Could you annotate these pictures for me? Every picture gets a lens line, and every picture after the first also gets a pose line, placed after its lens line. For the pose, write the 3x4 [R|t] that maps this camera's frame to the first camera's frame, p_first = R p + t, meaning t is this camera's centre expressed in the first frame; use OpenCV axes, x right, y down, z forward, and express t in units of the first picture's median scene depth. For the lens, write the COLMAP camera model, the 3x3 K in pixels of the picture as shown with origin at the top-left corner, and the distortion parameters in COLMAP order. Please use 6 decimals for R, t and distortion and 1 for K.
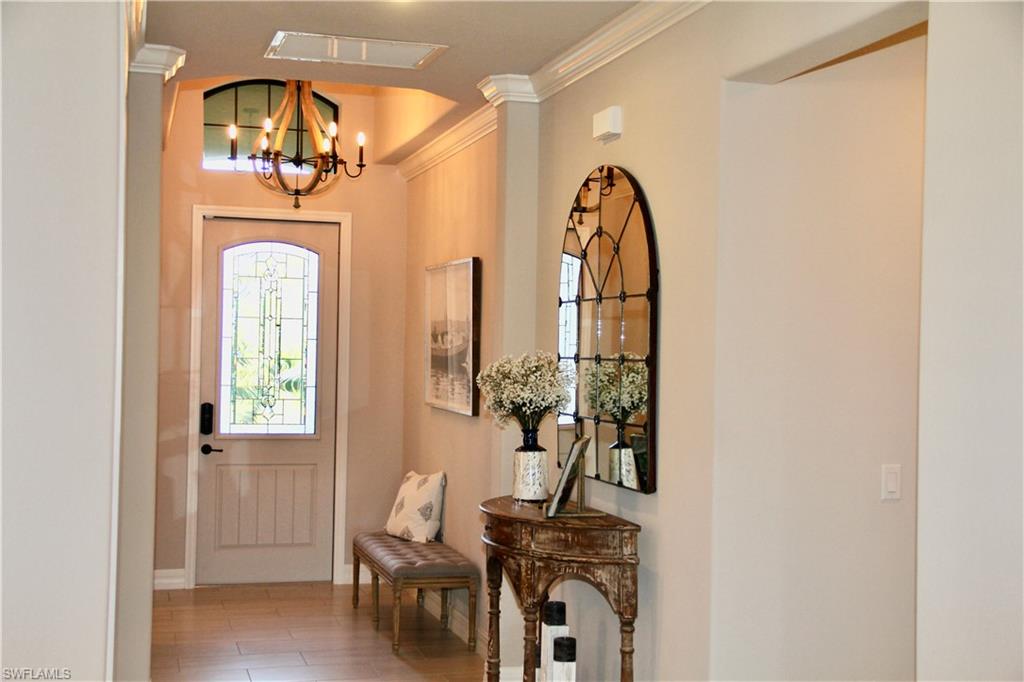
lens RADIAL K [[1333.4, 0, 513.7], [0, 1333.4, 347.6], [0, 0, 1]] dist [0.077033, 0.000000]
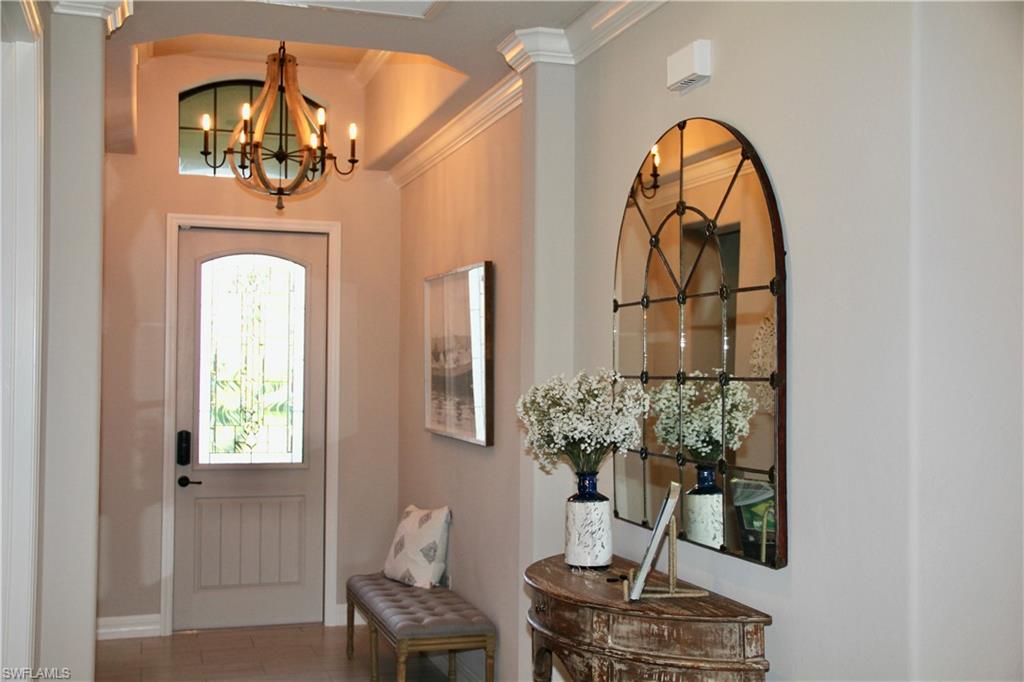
lens RADIAL K [[1137.3, 0, 512.2], [0, 1137.3, 356.3], [0, 0, 1]] dist [0.010099, 0.000000]
pose [[0.999371, -0.009525, 0.034149, -0.045227], [0.009908, 0.999890, -0.011065, 0.002109], [-0.034040, 0.011396, 0.999356, 0.311048]]
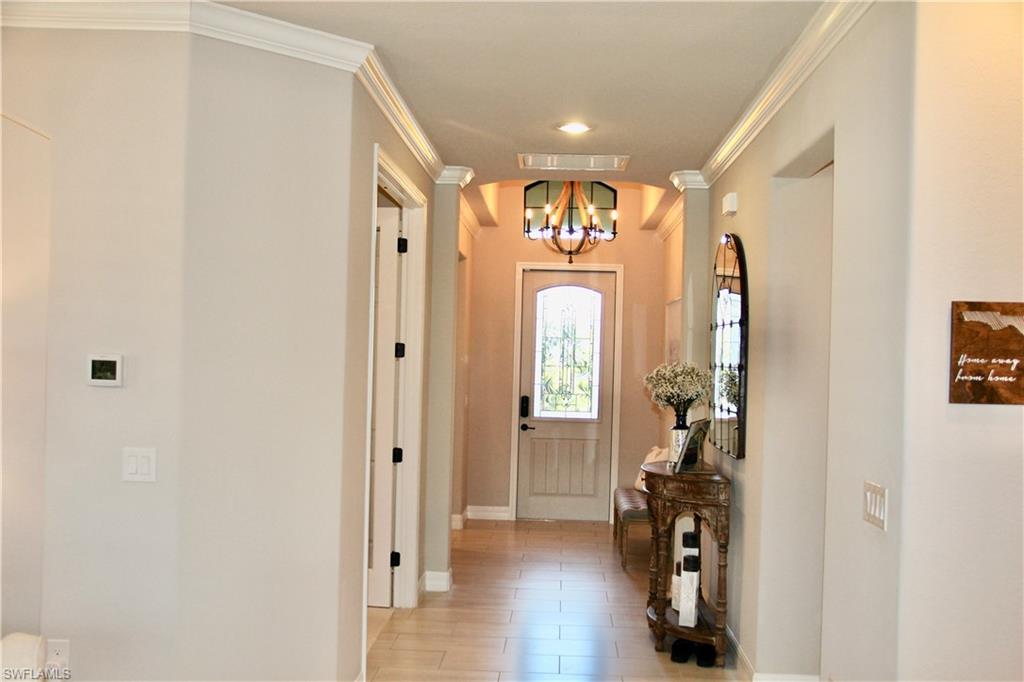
lens RADIAL K [[1022.5, 0, 510.0], [0, 1022.5, 342.3], [0, 0, 1]] dist [-0.077097, 0.000000]
pose [[0.945752, 0.000909, -0.324887, 0.173620], [-0.006701, 0.999838, -0.016710, 0.001952], [0.324820, 0.017980, 0.945605, -0.101930]]
